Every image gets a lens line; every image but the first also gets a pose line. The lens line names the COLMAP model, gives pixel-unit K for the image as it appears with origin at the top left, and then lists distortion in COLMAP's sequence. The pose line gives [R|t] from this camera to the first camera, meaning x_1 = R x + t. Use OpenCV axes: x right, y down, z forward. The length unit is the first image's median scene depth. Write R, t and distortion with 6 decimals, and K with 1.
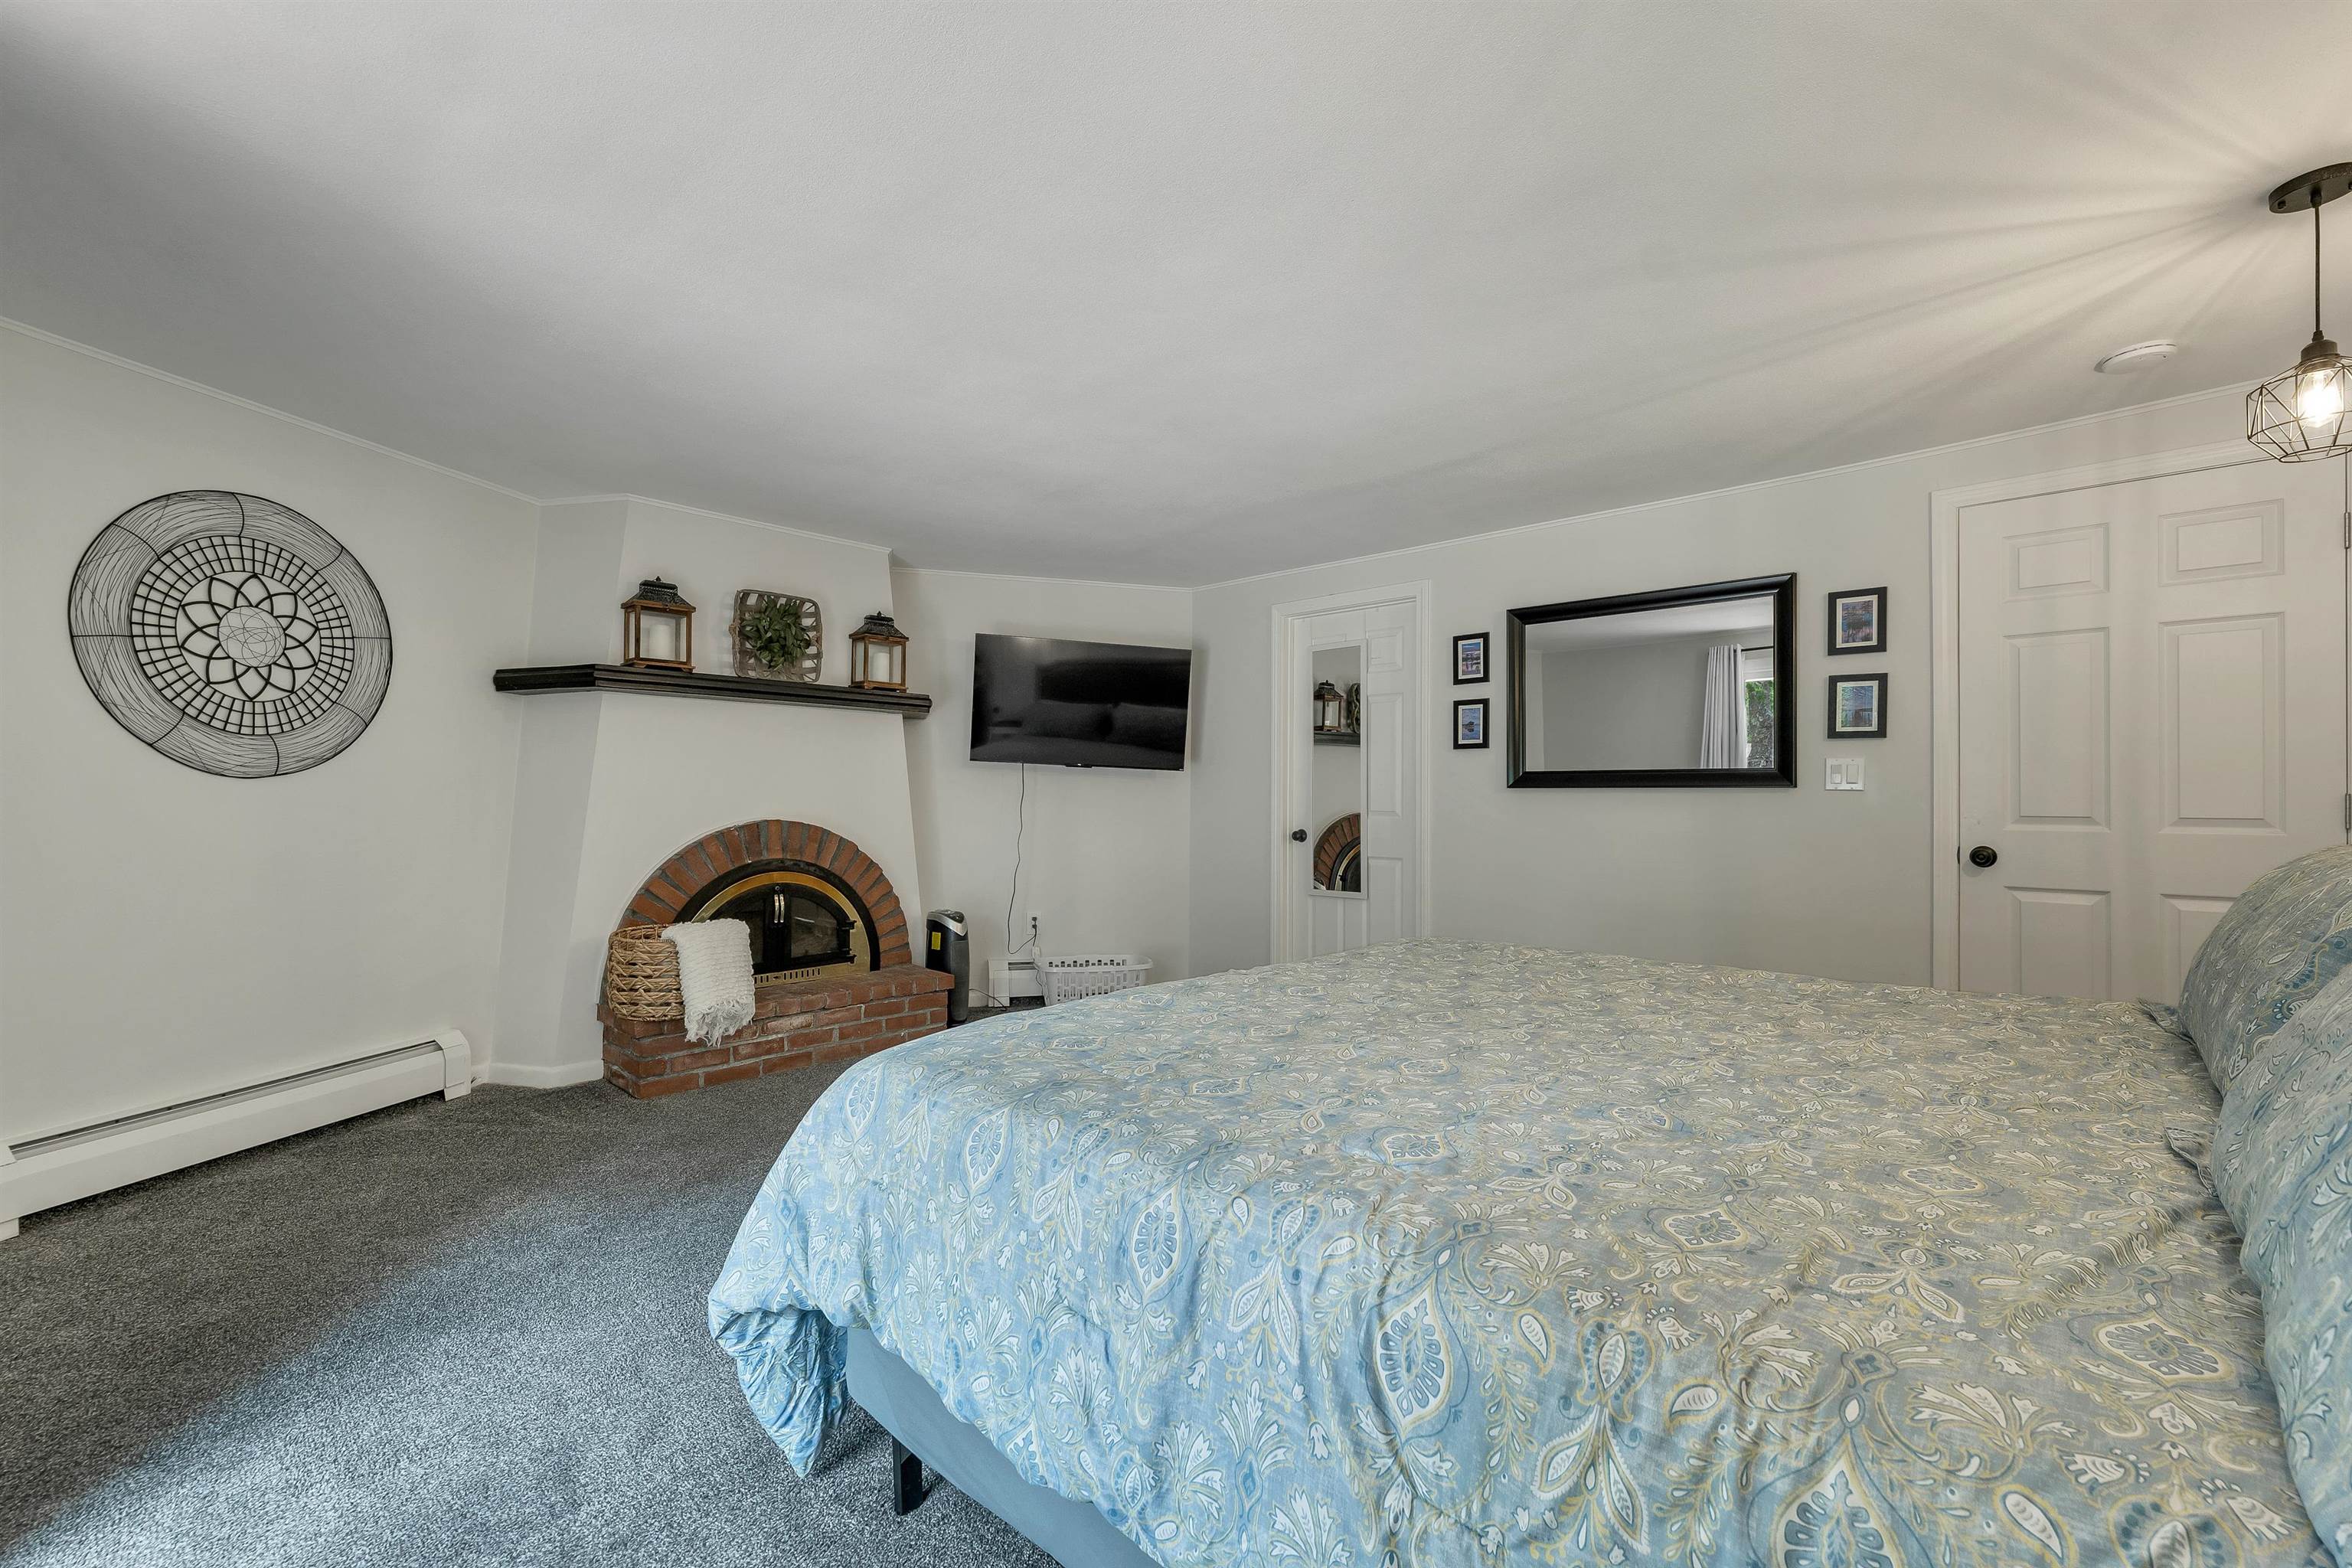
lens RADIAL K [[972.4, 0, 1176.0], [0, 972.4, 784.0], [0, 0, 1]] dist [-0.000145, -0.000045]
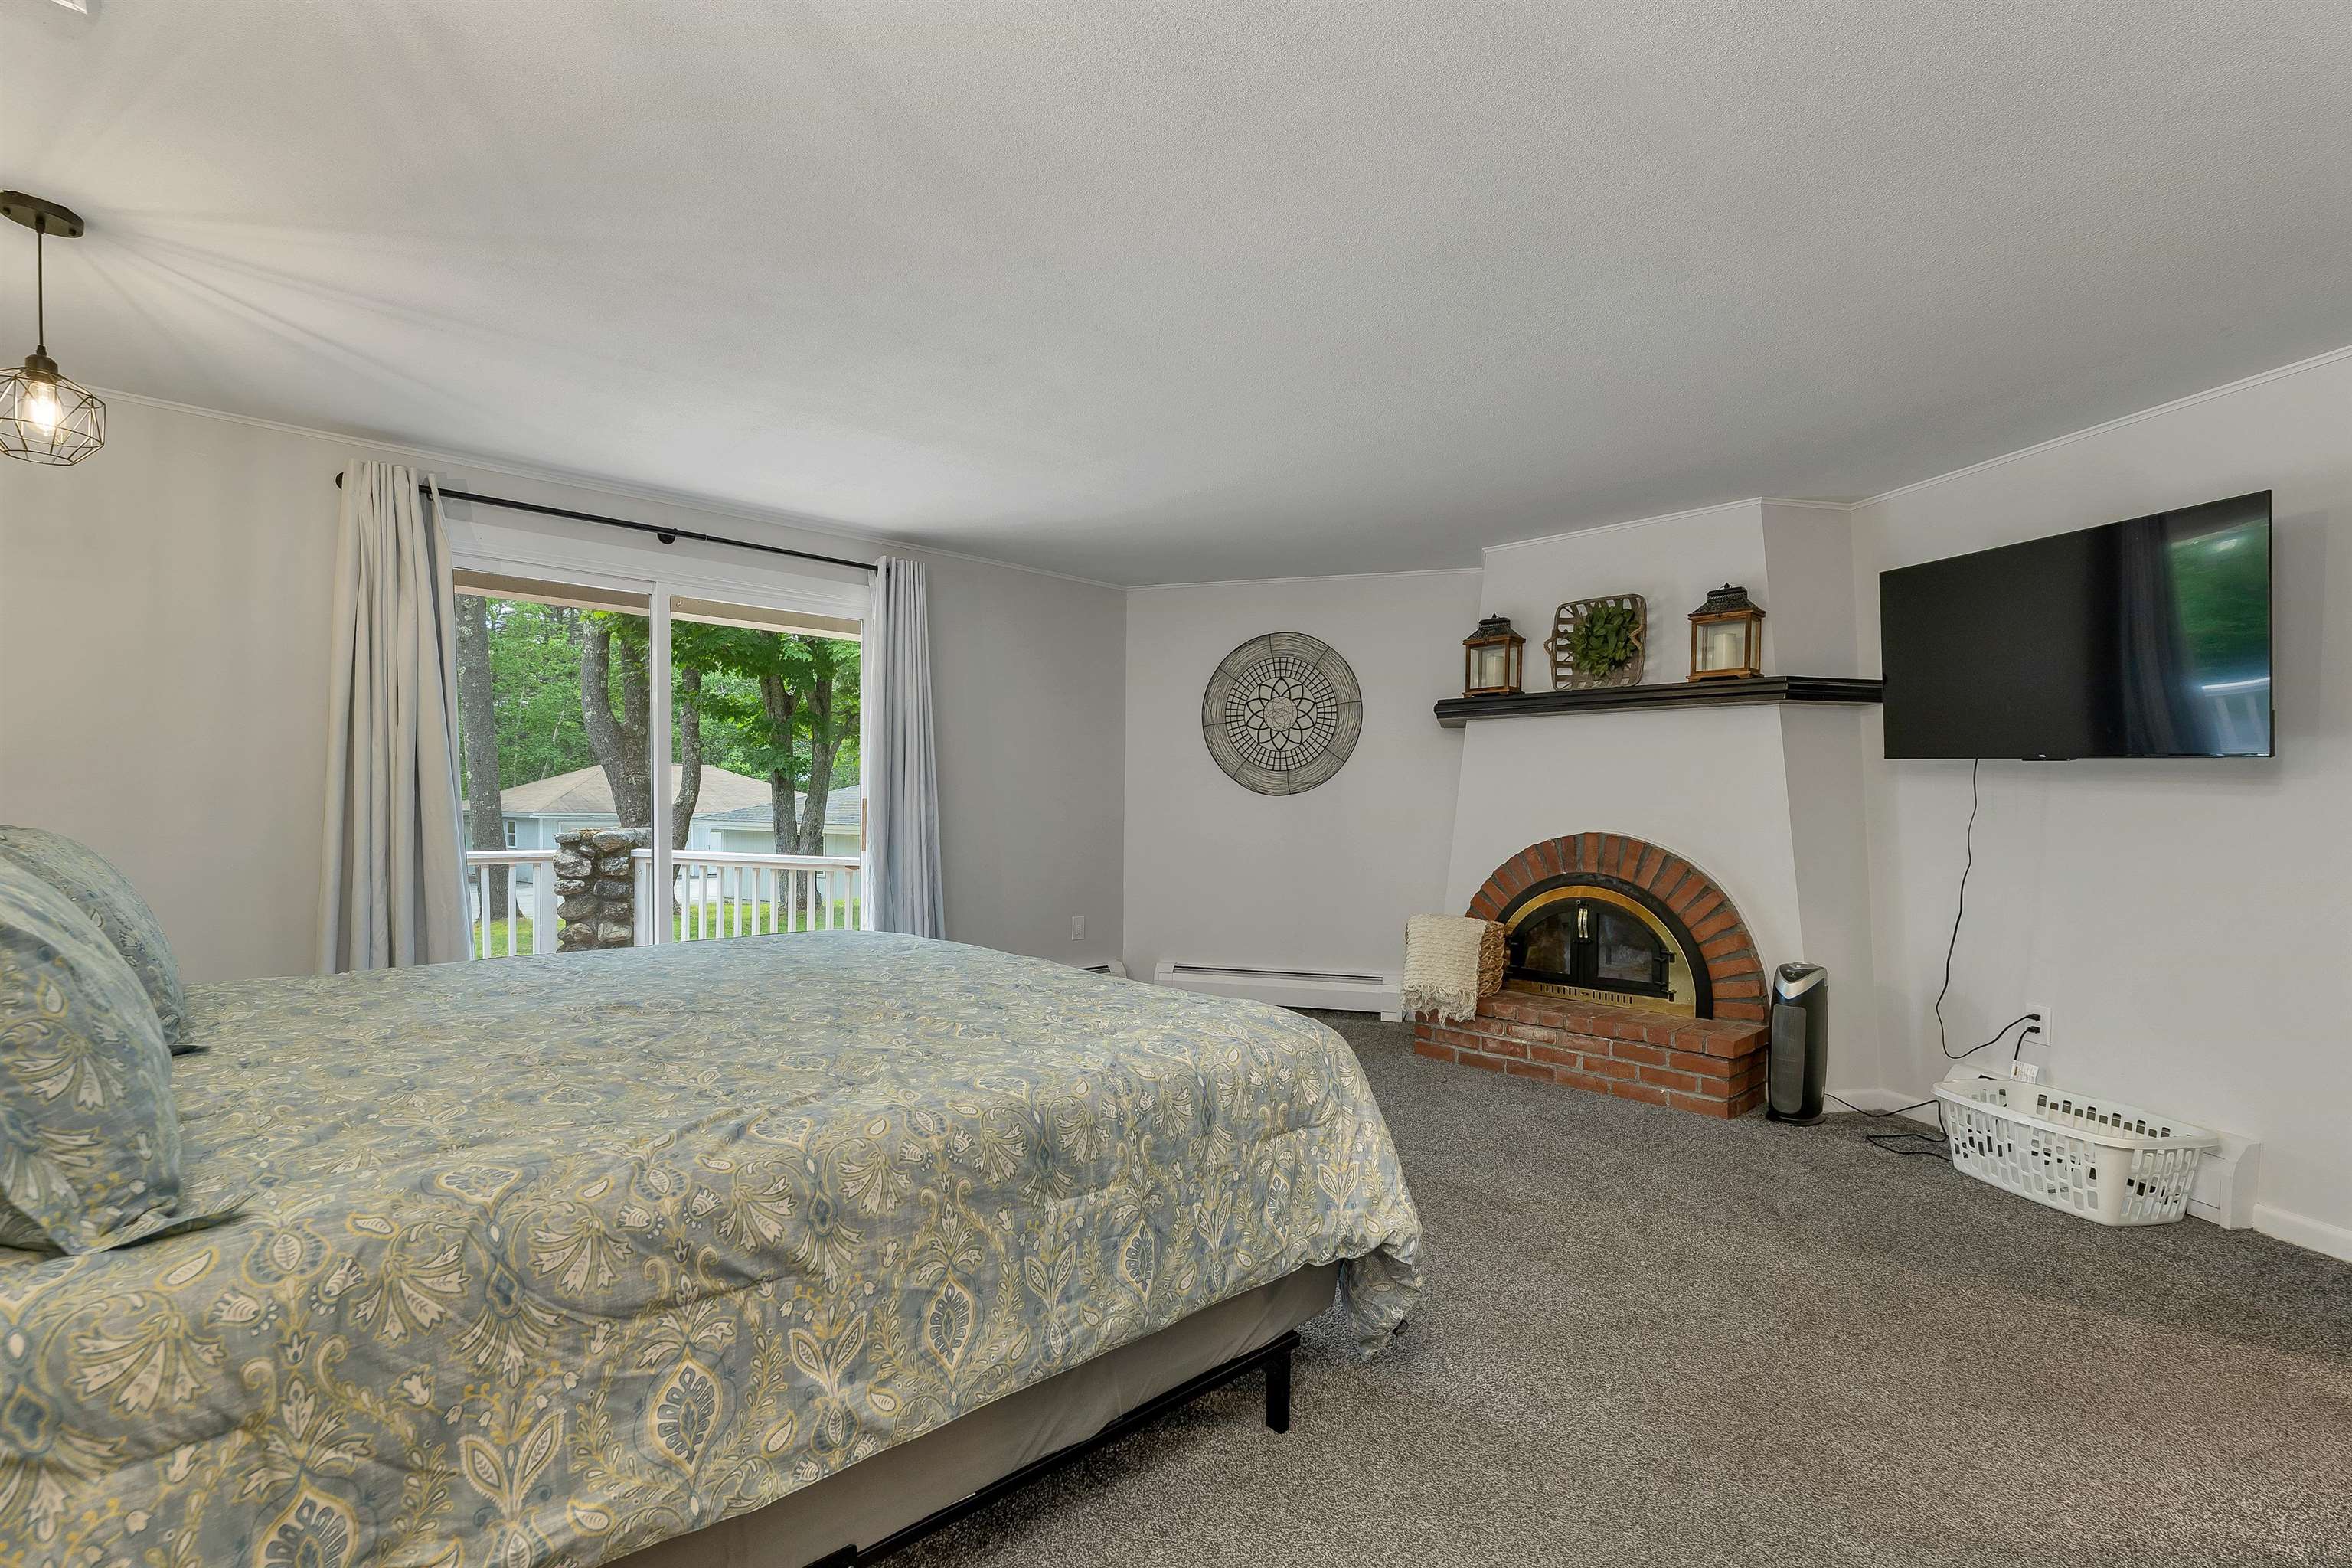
lens RADIAL K [[1040.6, 0, 1170.5], [0, 1040.6, 815.0], [0, 0, 1]] dist [-0.001841, -0.000062]
pose [[-0.043346, -0.002492, -0.999057, 0.682555], [-0.006157, 0.999979, -0.002227, 0.025567], [0.999041, 0.006055, -0.043360, 0.662286]]
